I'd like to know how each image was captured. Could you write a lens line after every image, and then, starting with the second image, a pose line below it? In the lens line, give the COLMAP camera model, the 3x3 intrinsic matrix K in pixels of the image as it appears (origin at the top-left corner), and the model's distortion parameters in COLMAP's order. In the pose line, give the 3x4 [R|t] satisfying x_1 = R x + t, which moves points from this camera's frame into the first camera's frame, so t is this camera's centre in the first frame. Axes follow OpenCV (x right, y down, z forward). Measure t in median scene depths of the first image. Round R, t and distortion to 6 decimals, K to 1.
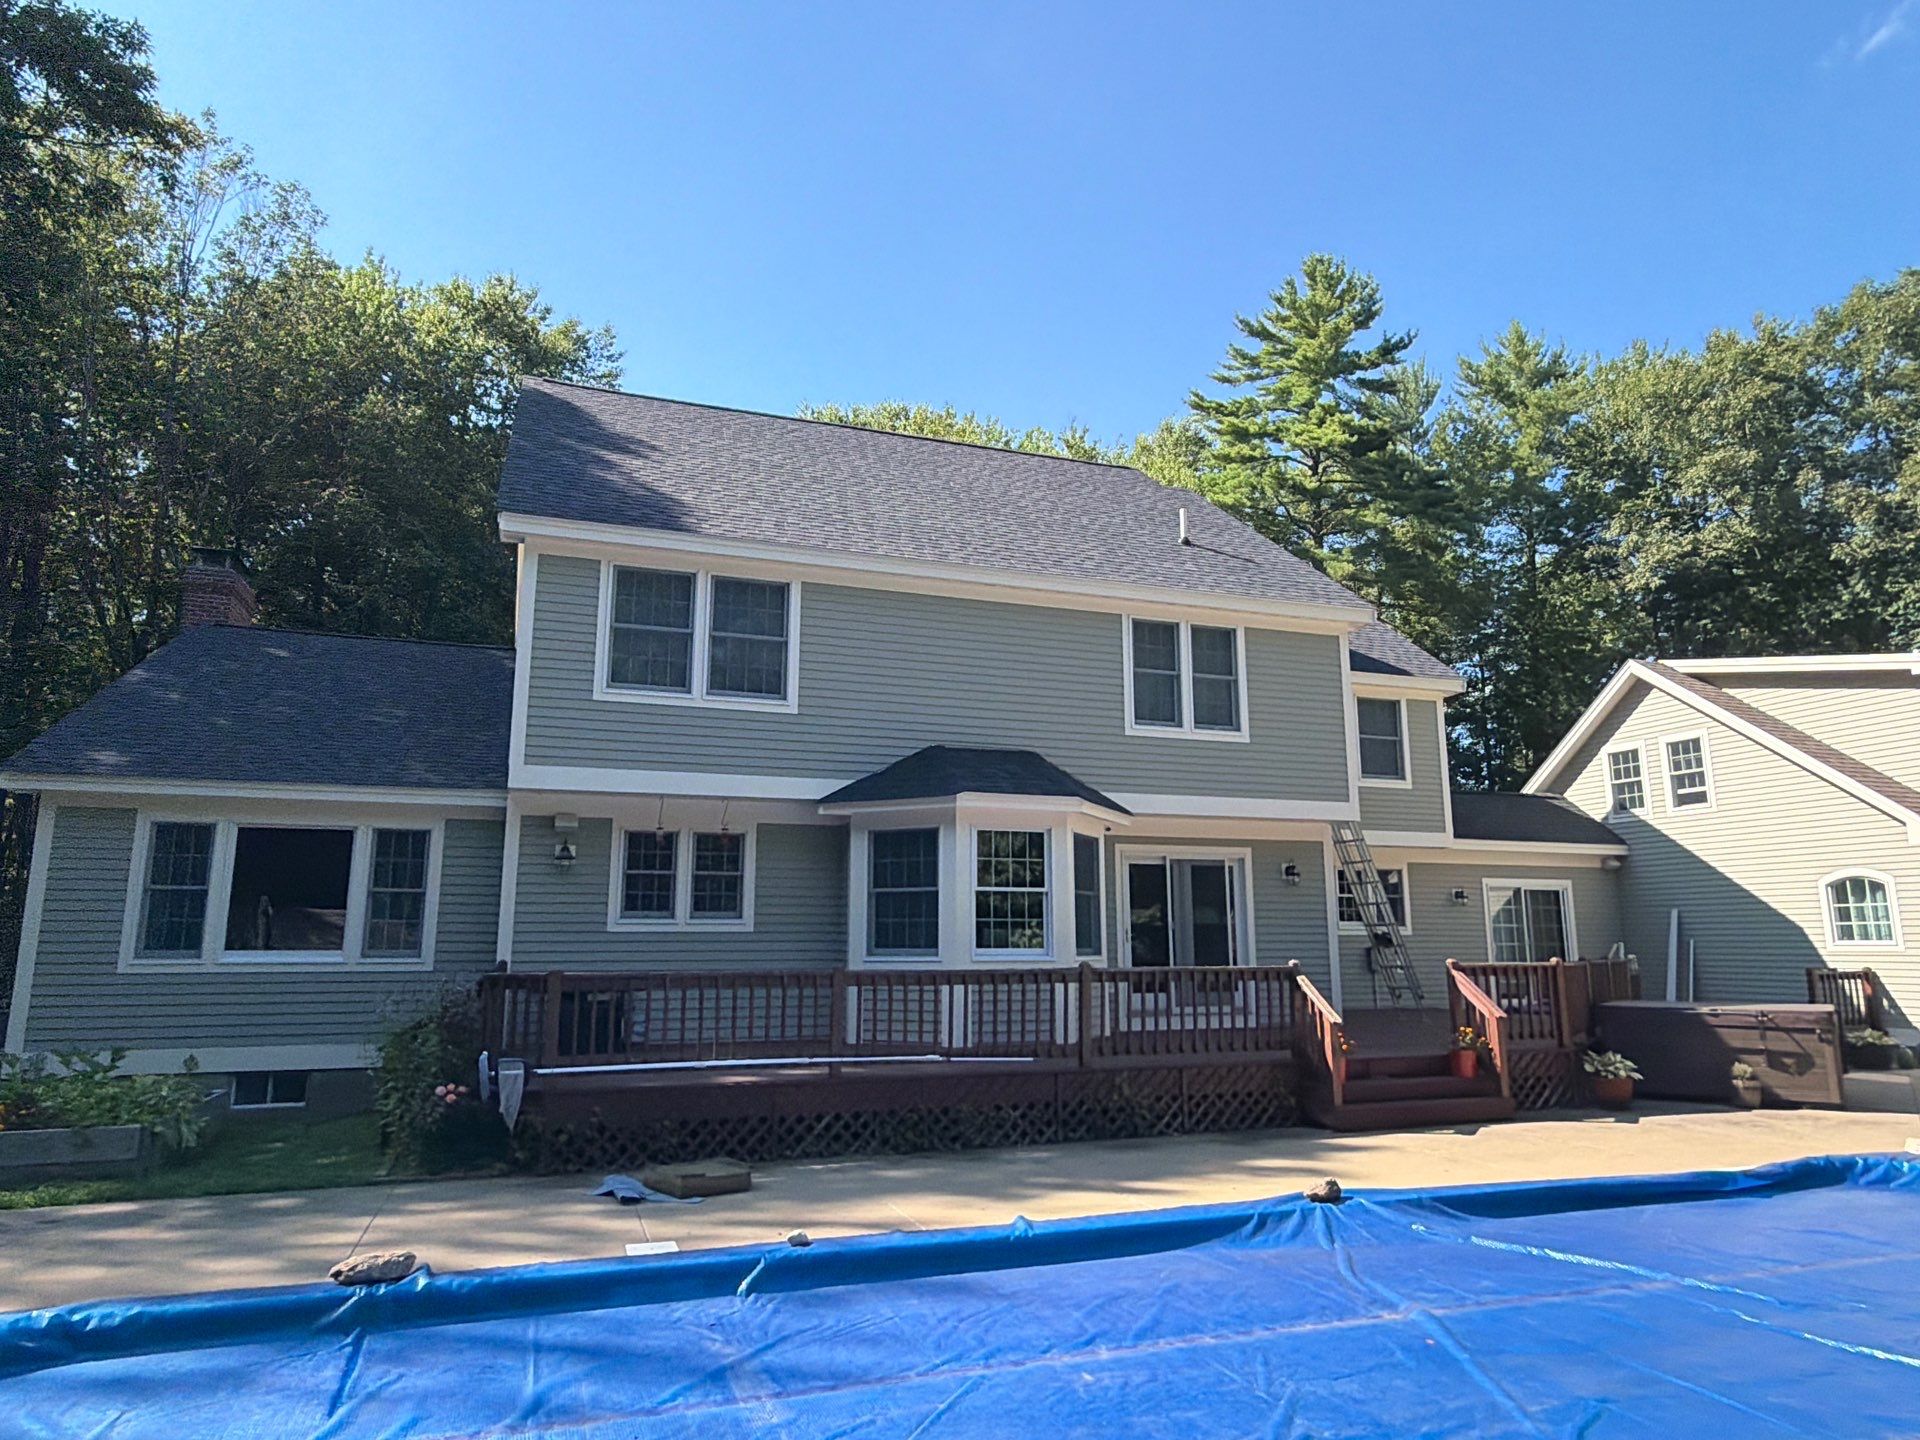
lens RADIAL K [[1176.6, 0, 963.6], [0, 1176.6, 713.8], [0, 0, 1]] dist [-0.002658, 0.002558]
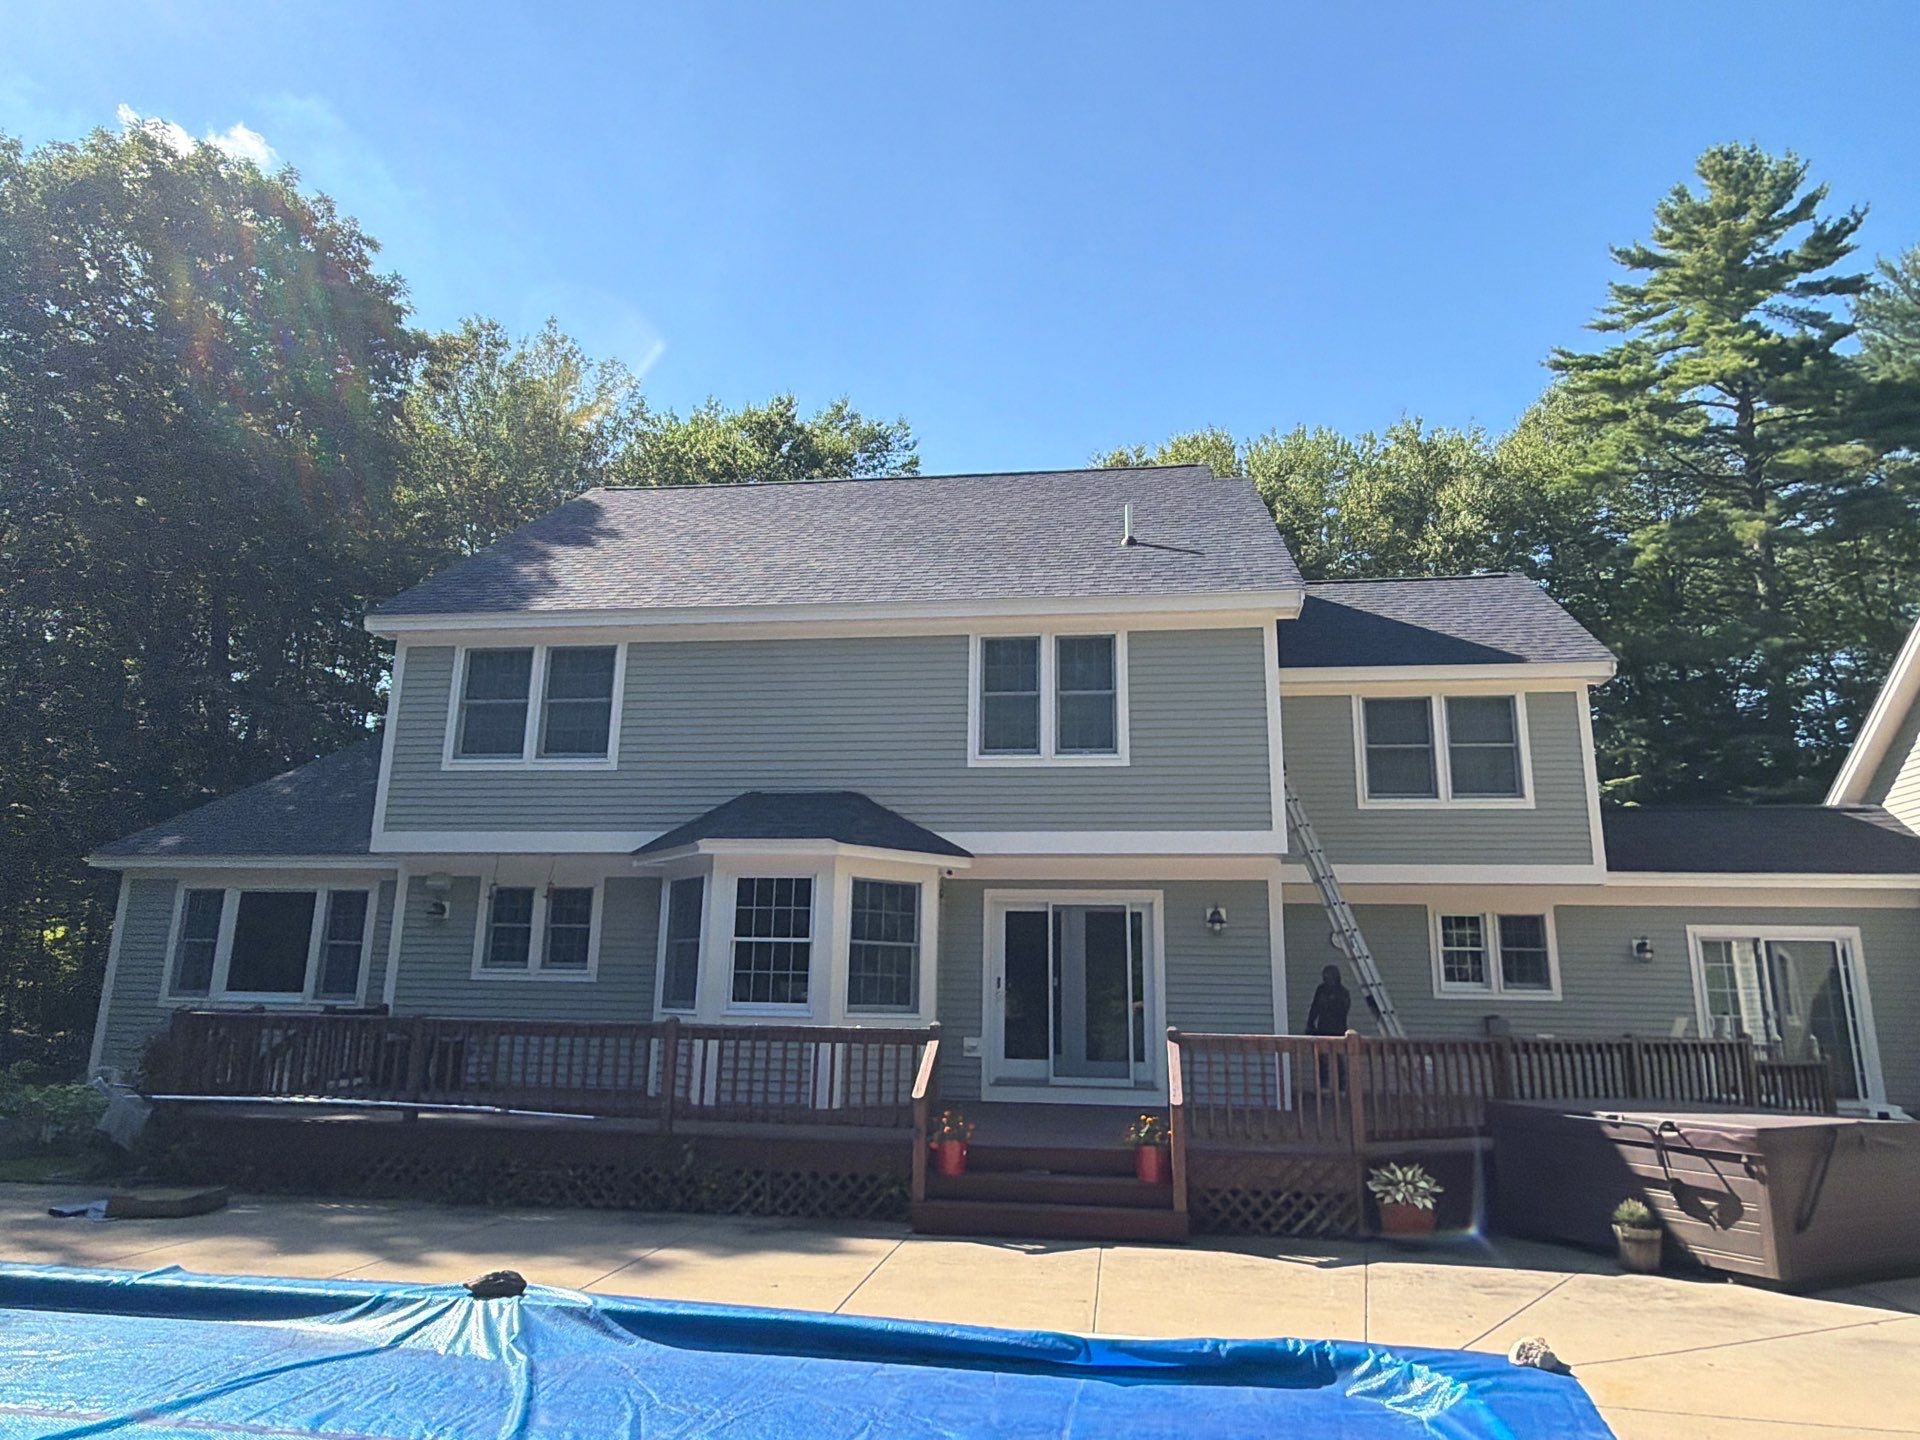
lens RADIAL K [[1176.6, 0, 963.6], [0, 1176.6, 713.8], [0, 0, 1]] dist [-0.002658, 0.002558]
pose [[0.886328, -0.091626, -0.453902, 0.604925], [0.069151, 0.995427, -0.065910, 0.040194], [0.457865, 0.027030, 0.888611, 0.217755]]
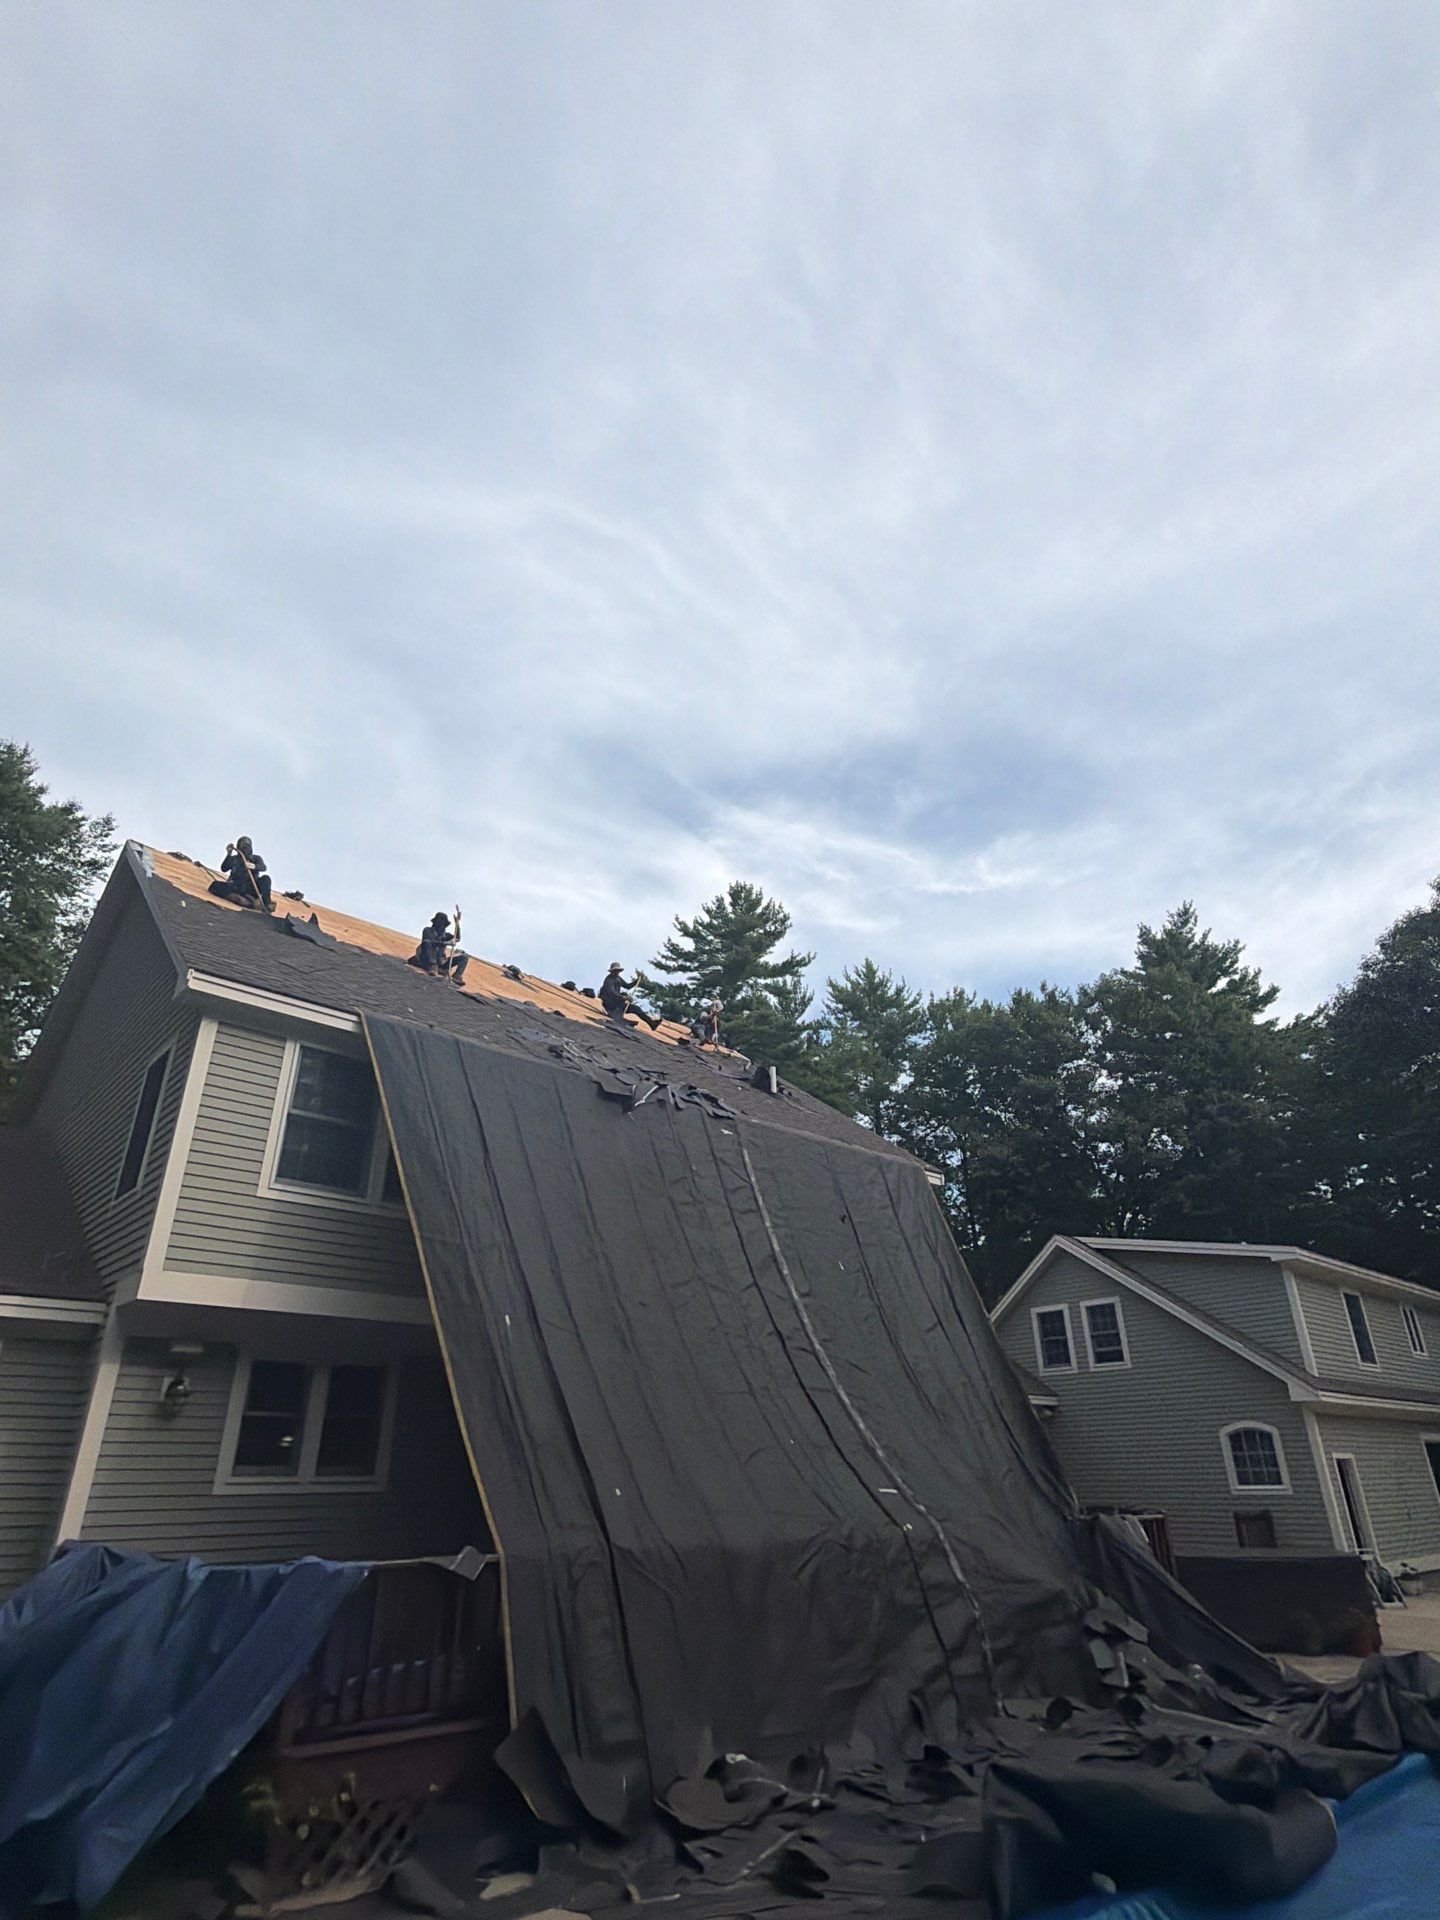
lens RADIAL K [[1028.3, 0, 720.0], [0, 1028.3, 960.0], [0, 0, 1]] dist [-0.001849, -0.000017]
pose [[0.927505, 0.161545, 0.337102, -0.265009], [-0.062006, 0.955793, -0.287427, 0.017220], [-0.368632, 0.245688, 0.896520, 0.155561]]
